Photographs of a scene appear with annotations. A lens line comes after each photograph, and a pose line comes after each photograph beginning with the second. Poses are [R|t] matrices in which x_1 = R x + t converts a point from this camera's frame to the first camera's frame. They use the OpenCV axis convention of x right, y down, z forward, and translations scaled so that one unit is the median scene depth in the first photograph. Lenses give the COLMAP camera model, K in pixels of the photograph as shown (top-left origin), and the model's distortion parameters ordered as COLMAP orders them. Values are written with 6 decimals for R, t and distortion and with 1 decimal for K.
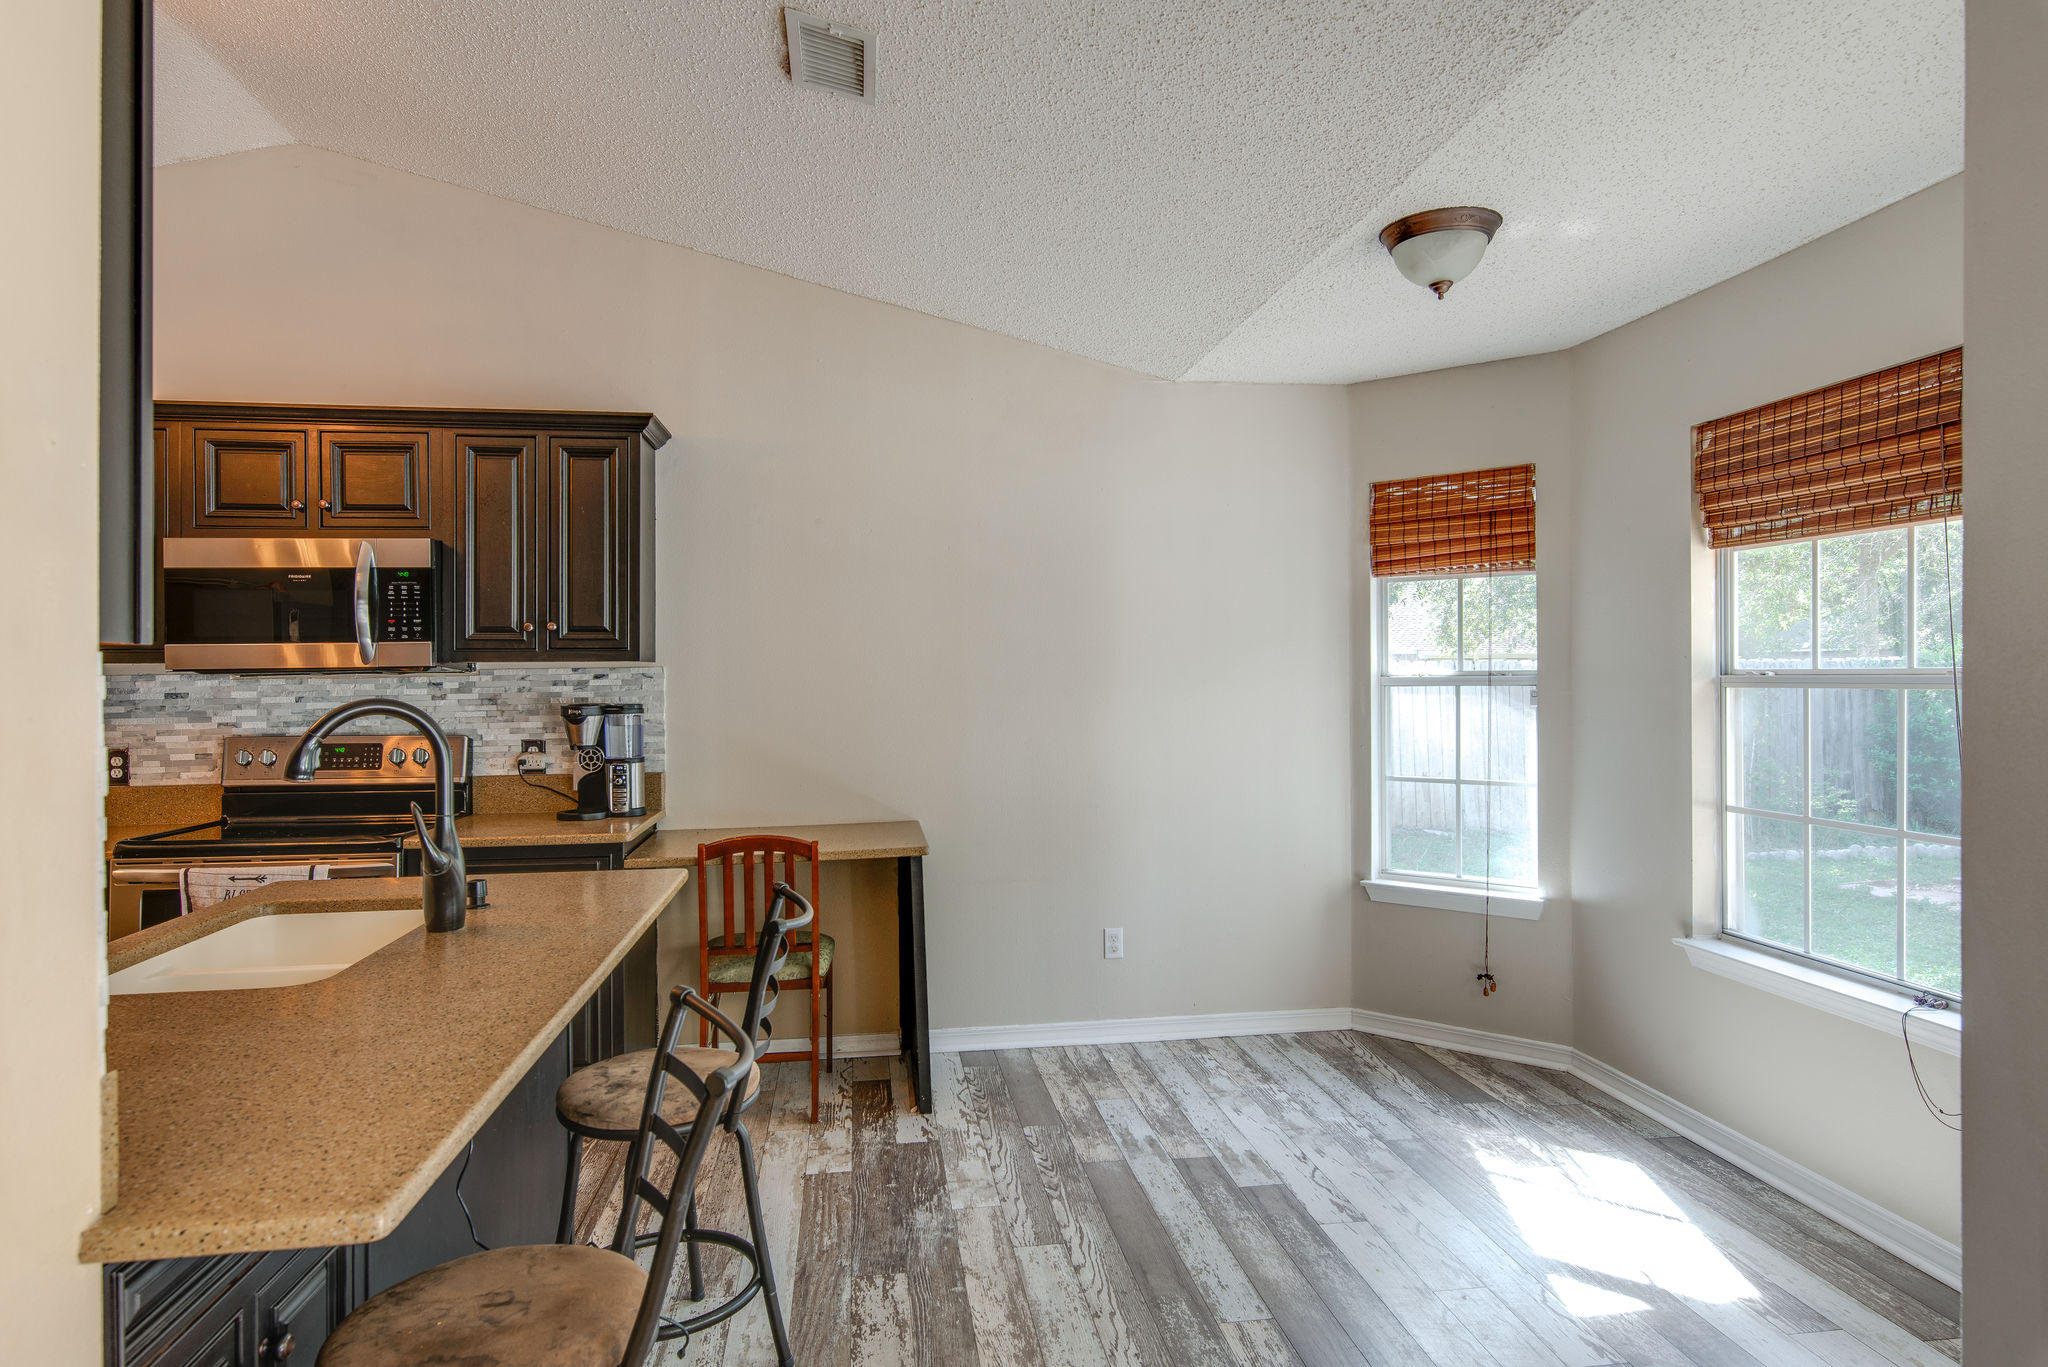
lens RADIAL K [[1098.4, 0, 1029.9], [0, 1098.4, 674.9], [0, 0, 1]] dist [0.002459, -0.003224]
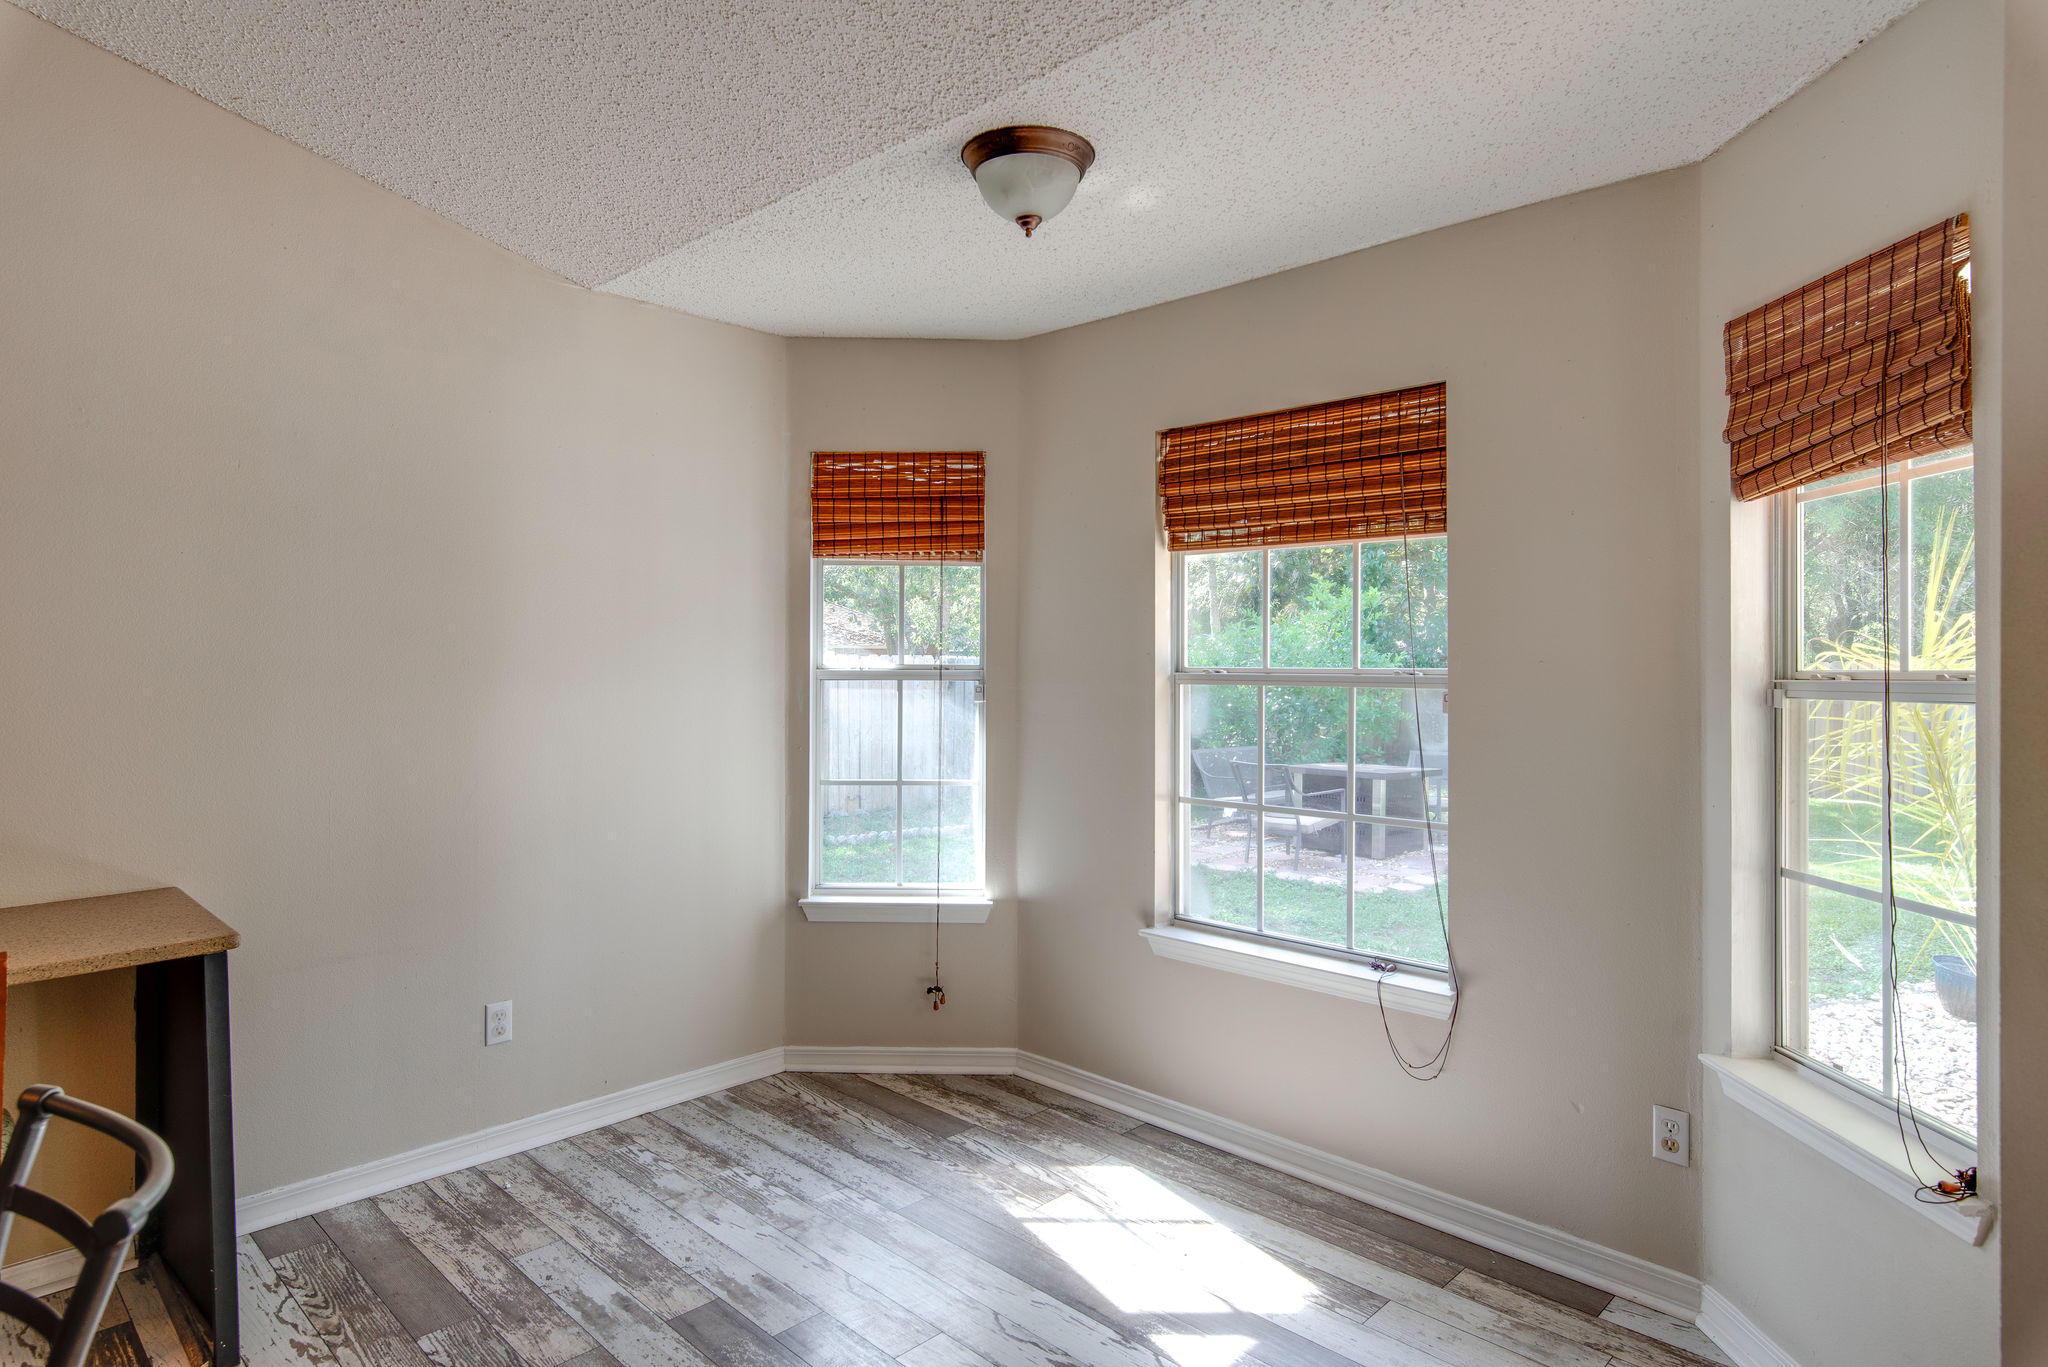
lens RADIAL K [[1098.4, 0, 1011.3], [0, 1098.4, 665.7], [0, 0, 1]] dist [0.002459, -0.003224]
pose [[0.799916, 0.014008, 0.599949, -0.118362], [-0.014125, 0.999890, -0.004512, 0.000759], [-0.599946, -0.004865, 0.800026, 0.243474]]
